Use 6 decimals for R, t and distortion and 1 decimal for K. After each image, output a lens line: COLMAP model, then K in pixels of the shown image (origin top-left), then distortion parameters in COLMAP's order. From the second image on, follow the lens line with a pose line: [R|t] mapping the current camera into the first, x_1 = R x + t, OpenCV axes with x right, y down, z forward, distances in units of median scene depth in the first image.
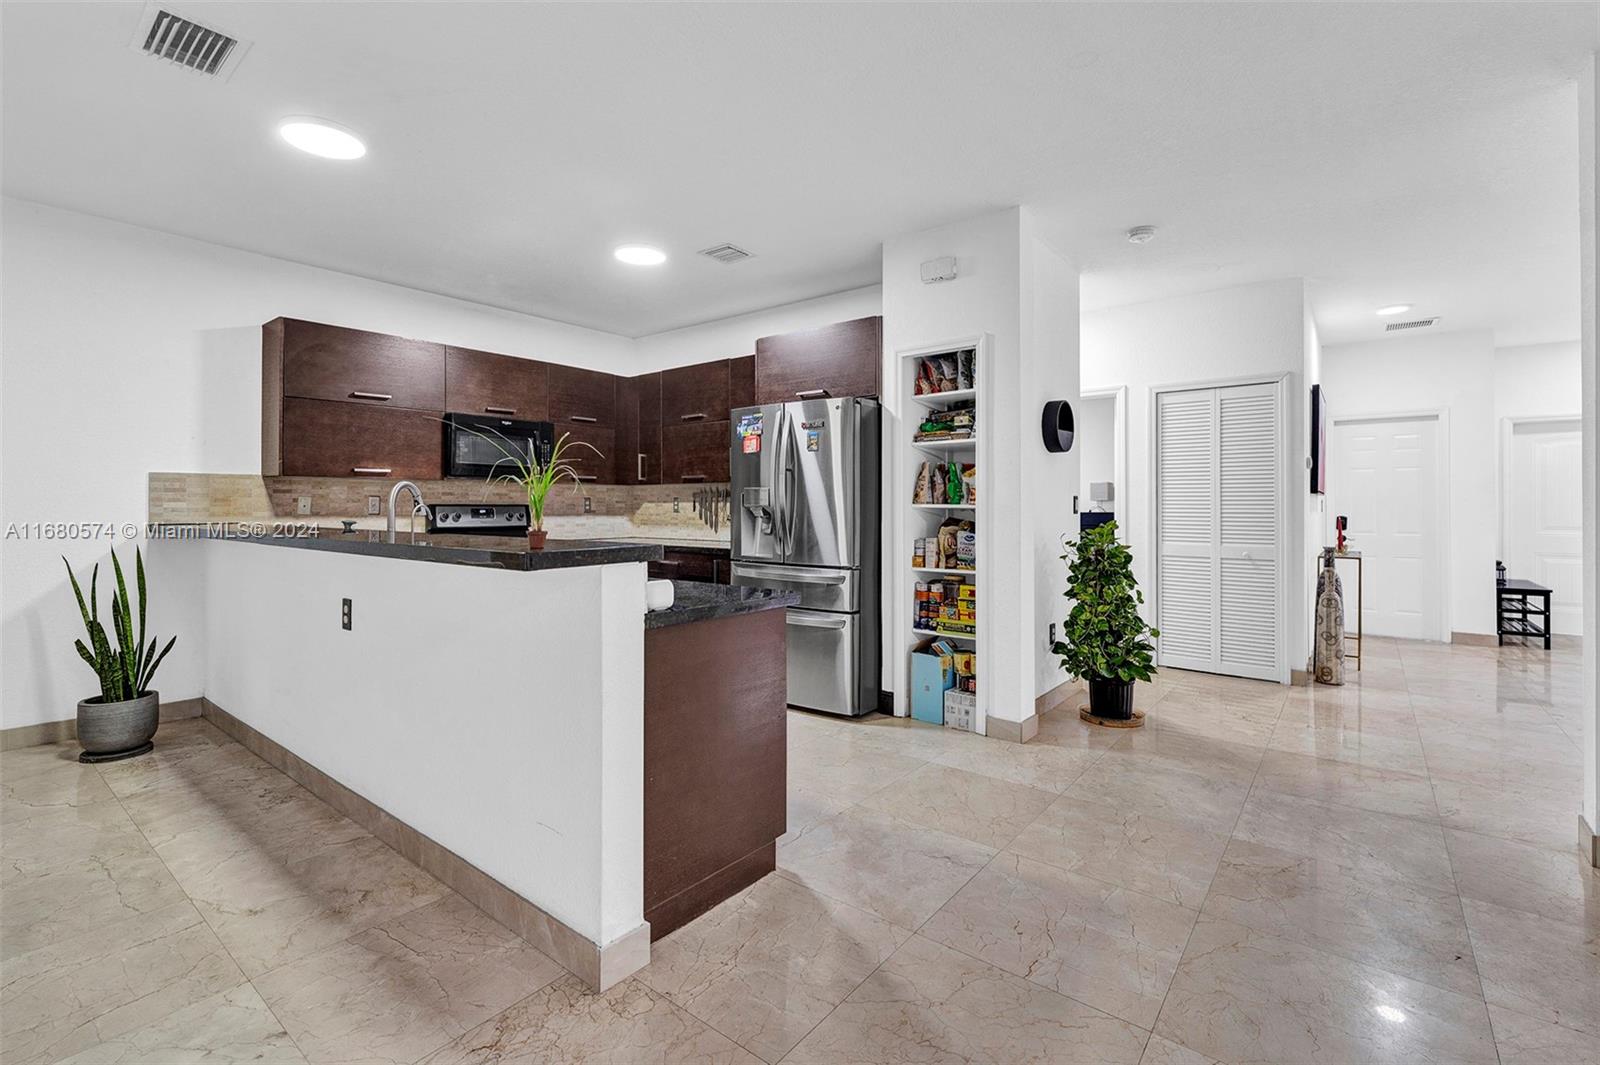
lens RADIAL K [[714.1, 0, 799.2], [0, 714.1, 503.2], [0, 0, 1]] dist [0.000241, -0.000106]
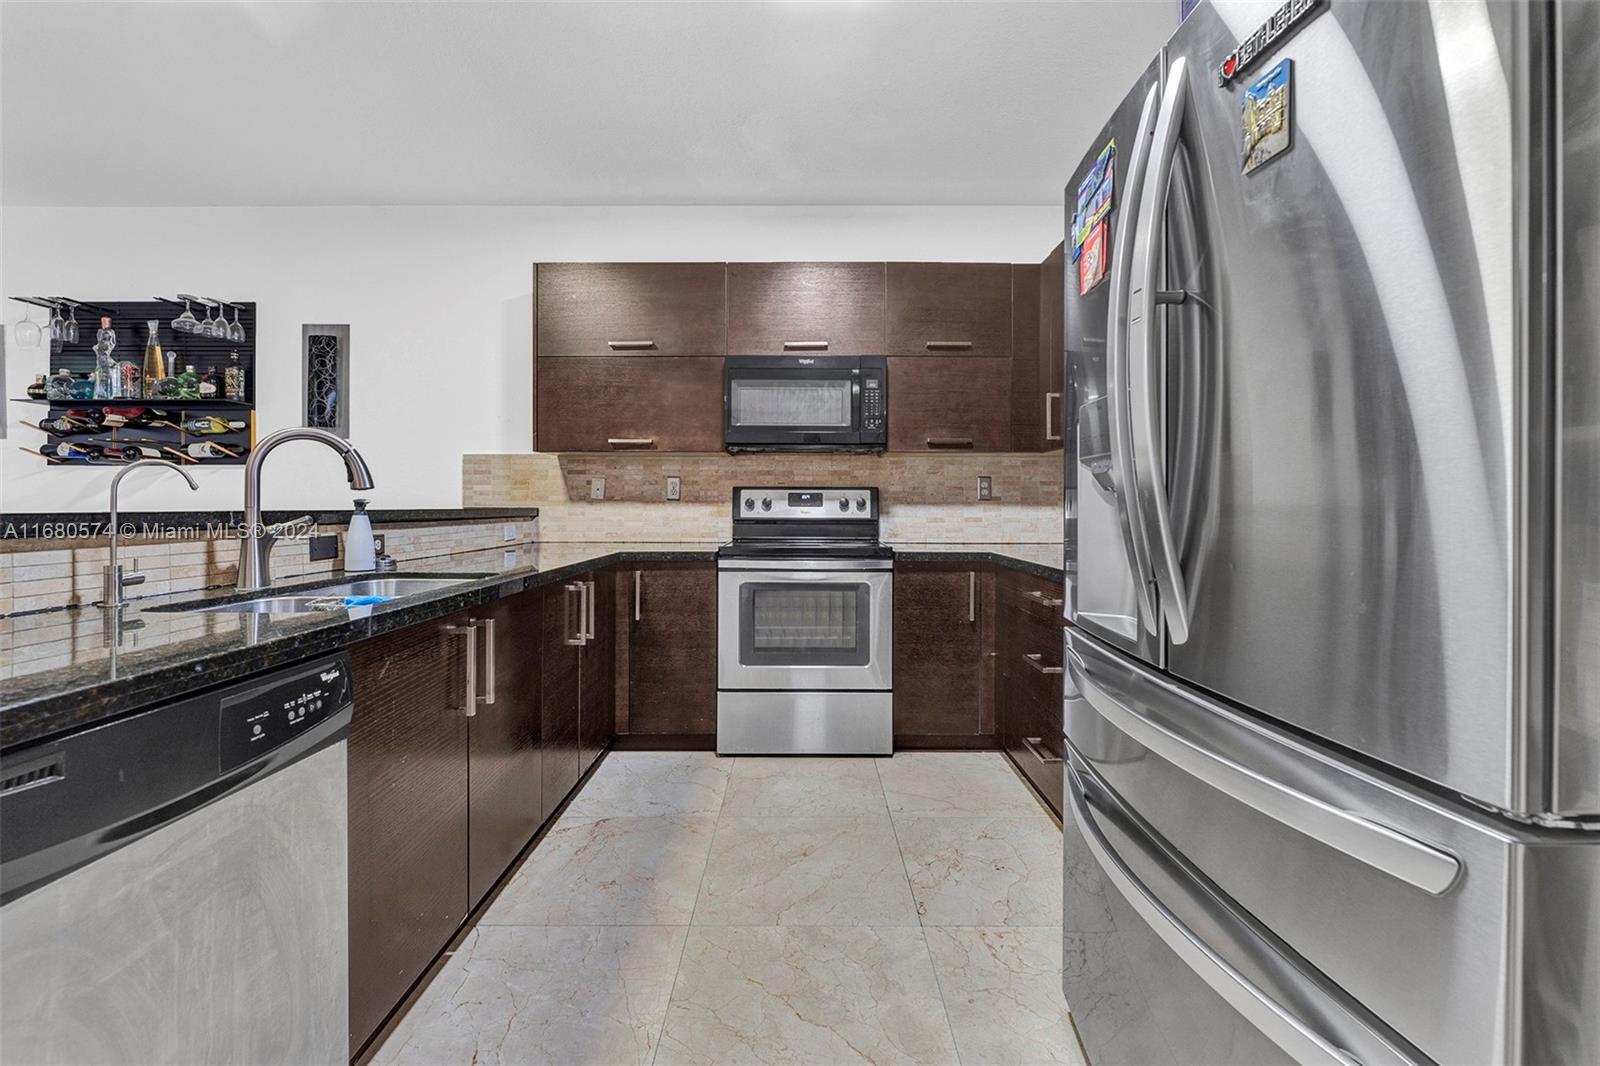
lens RADIAL K [[659.4, 0, 807.9], [0, 659.4, 506.4], [0, 0, 1]] dist [-0.002238, 0.000601]
pose [[0.628158, 0.002957, -0.778080, 0.078280], [0.002312, 0.999981, 0.005666, 0.021465], [0.778082, -0.005358, 0.628140, 0.724972]]
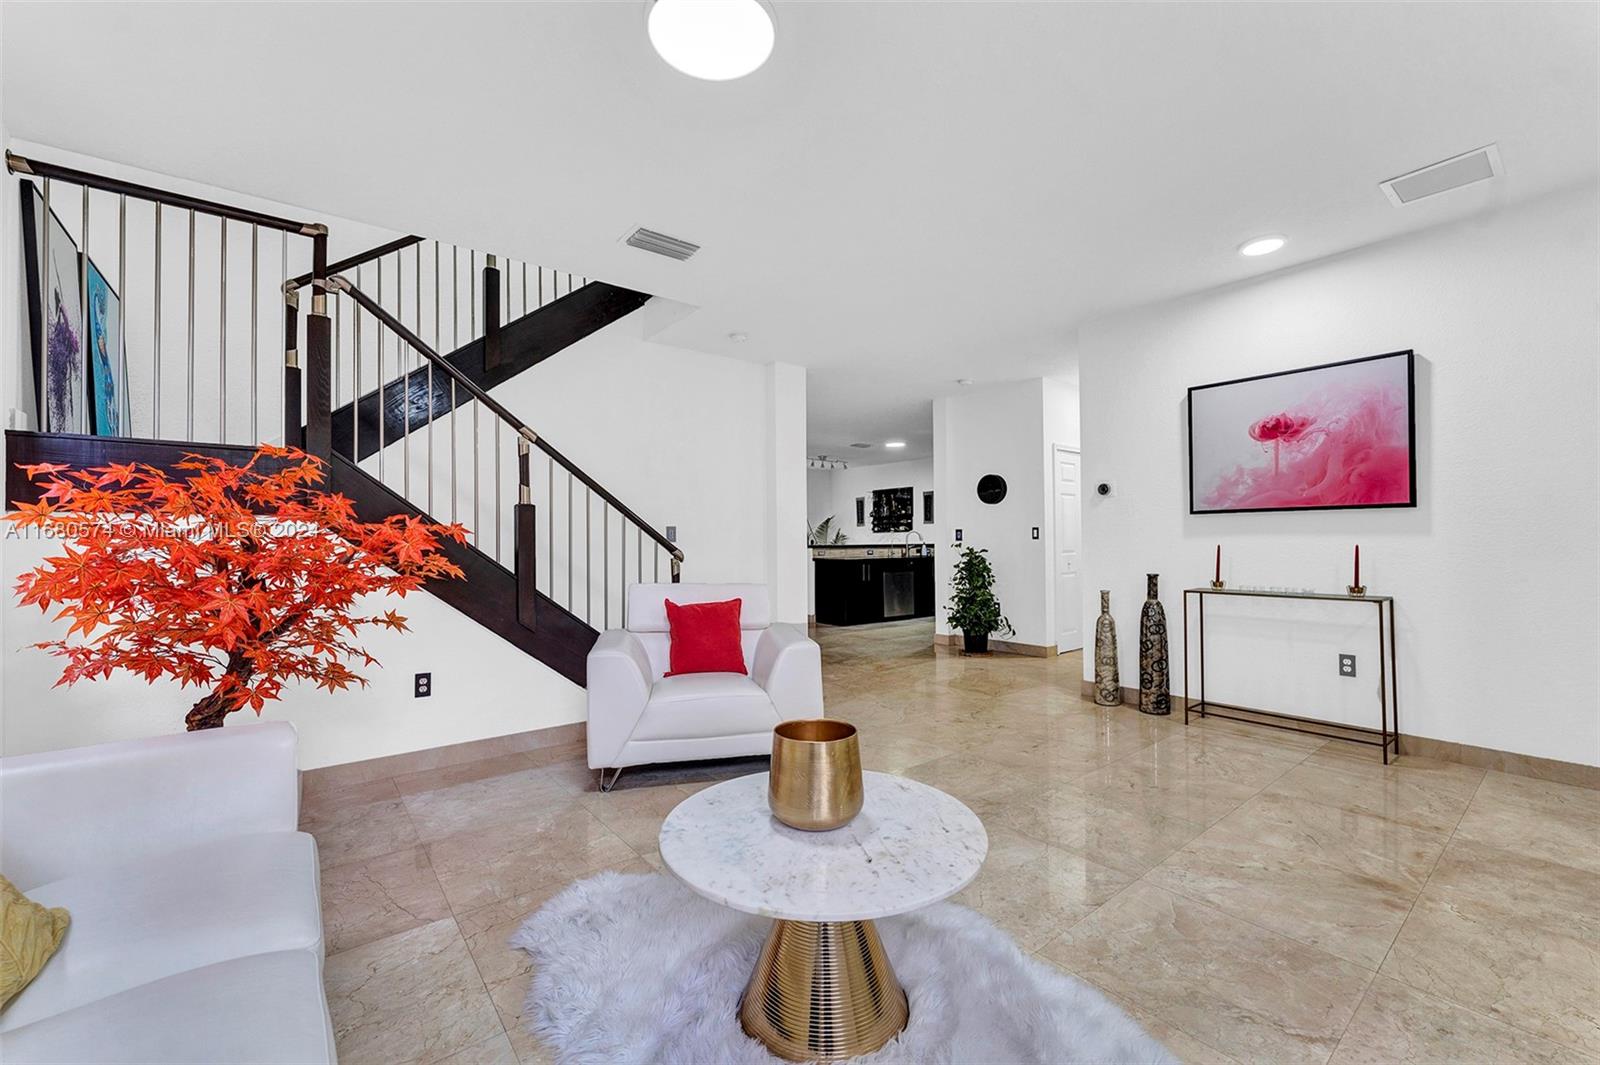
lens RADIAL K [[658.0, 0, 791.5], [0, 658.0, 534.0], [0, 0, 1]] dist [-0.008839, 0.001436]
pose [[-0.236870, -0.008786, -0.971502, 1.985988], [0.014880, 0.999809, -0.012670, 0.012715], [0.971427, -0.017457, -0.236694, 0.870885]]
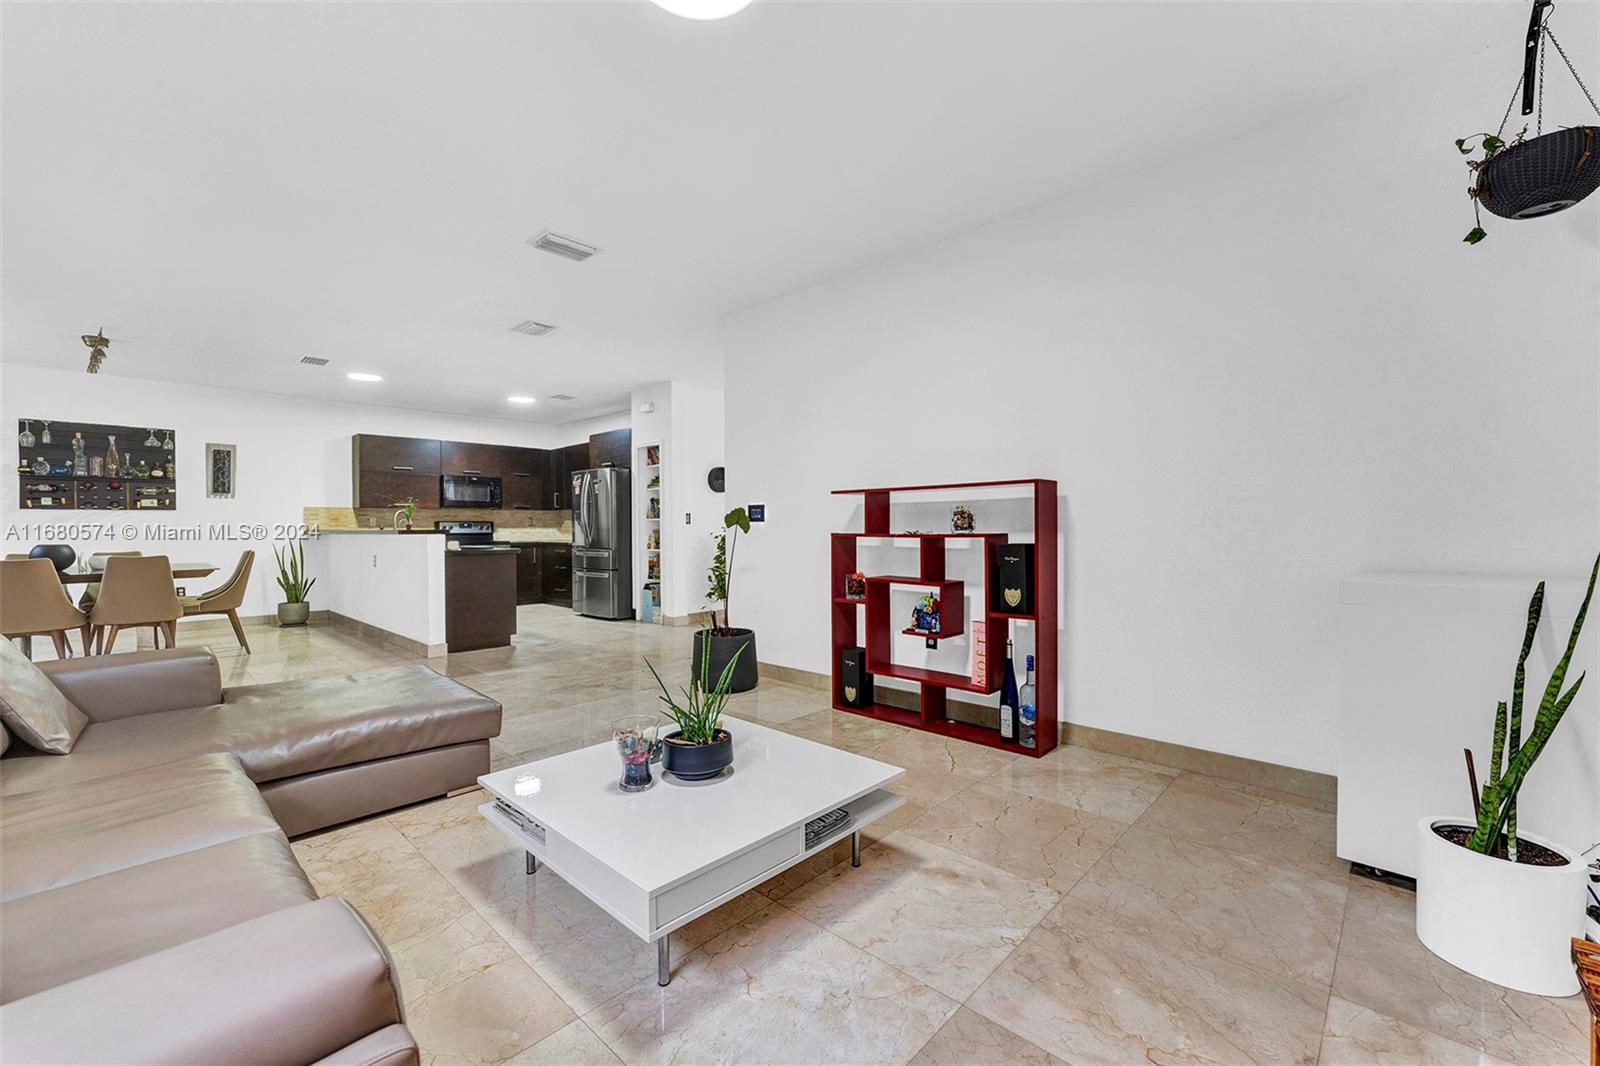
lens RADIAL K [[659.4, 0, 795.4], [0, 659.4, 535.2], [0, 0, 1]] dist [-0.002238, 0.000601]
pose [[0.995784, -0.005417, -0.091567, 0.718487], [0.006969, 0.999837, 0.016640, 0.018934], [0.091462, -0.017208, 0.995660, -0.808517]]
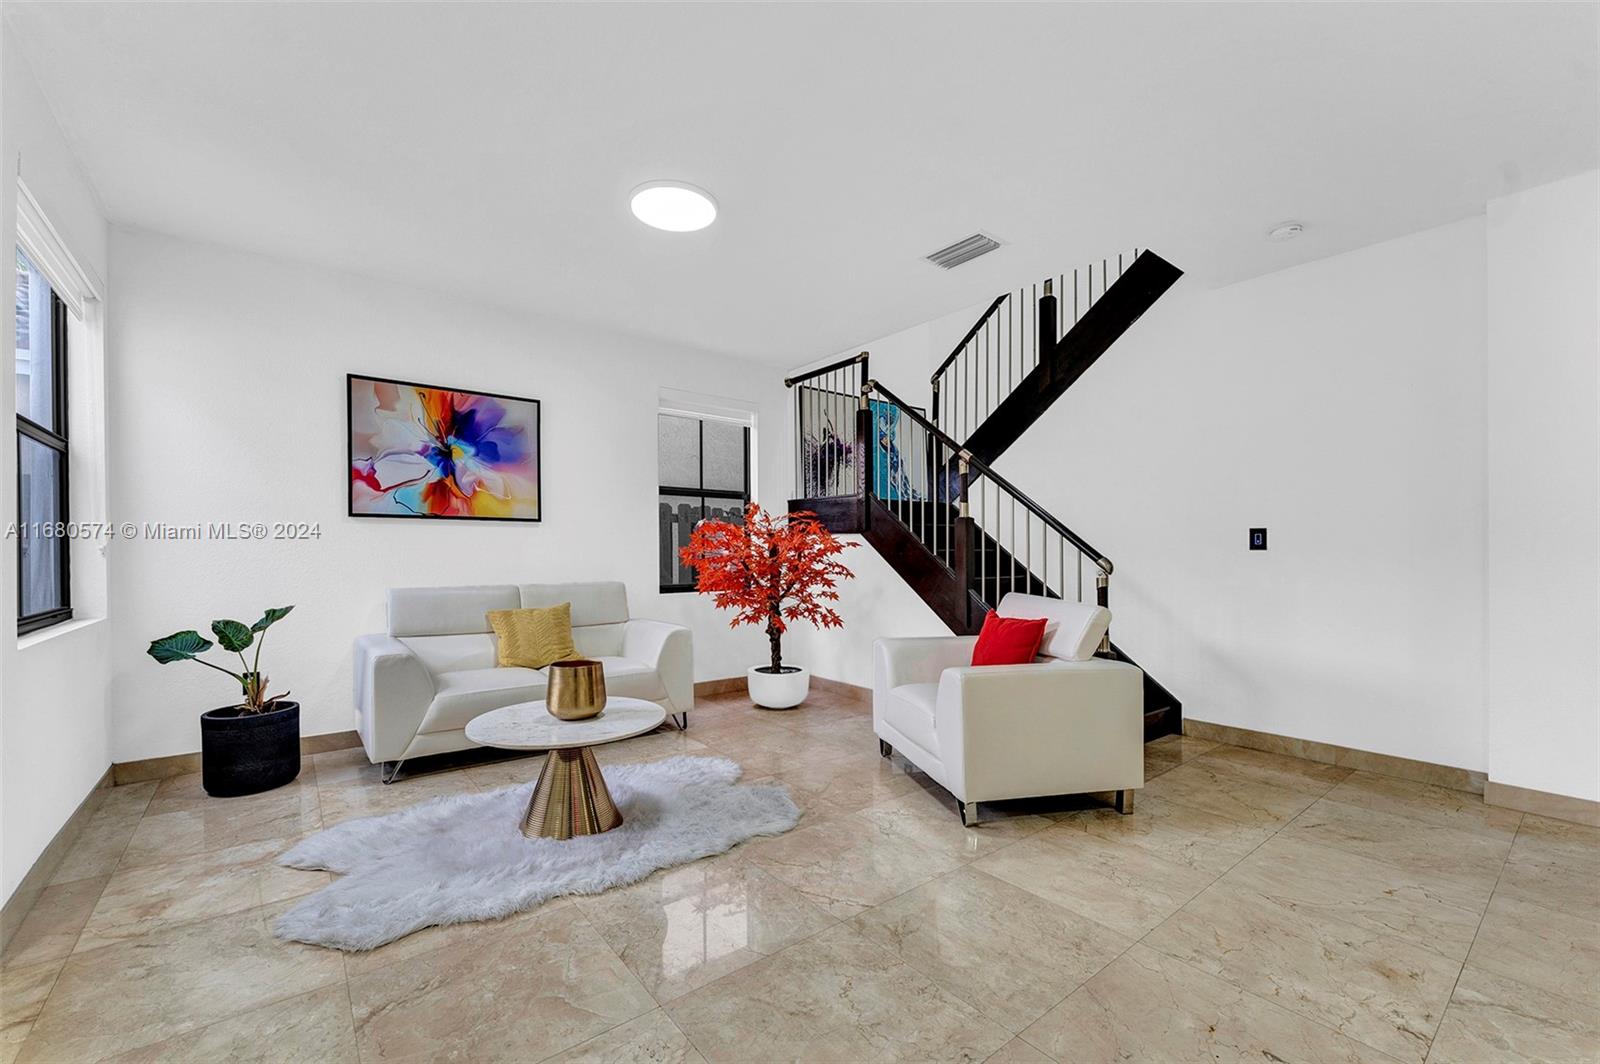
lens RADIAL K [[658.0, 0, 800.4], [0, 658.0, 567.3], [0, 0, 1]] dist [-0.008839, 0.001436]
pose [[-0.972171, -0.006350, 0.234185, 1.248315], [-0.002422, 0.999852, 0.017056, 0.016496], [-0.234259, 0.016014, -0.972042, 1.361869]]
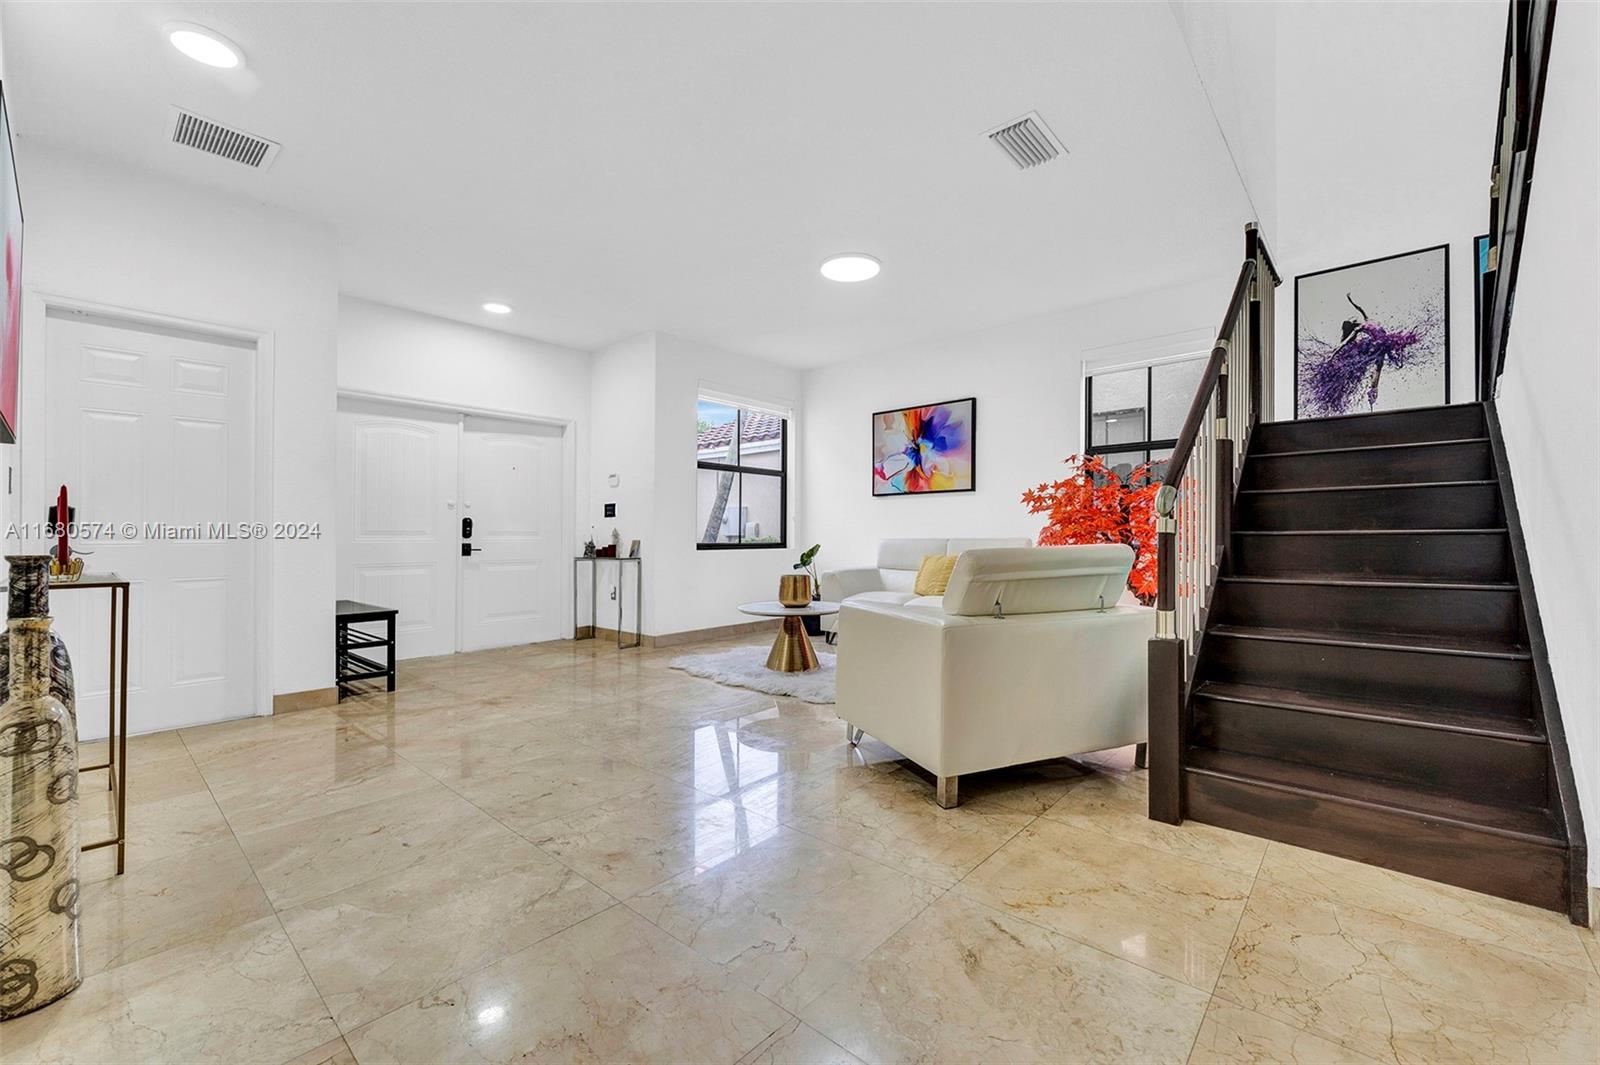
lens RADIAL K [[658.0, 0, 799.5], [0, 658.0, 532.9], [0, 0, 1]] dist [-0.008839, 0.001436]
pose [[0.065239, 0.007753, 0.997840, 0.535030], [-0.003550, 0.999965, -0.007537, 0.059869], [-0.997863, -0.003050, 0.065265, 0.718894]]
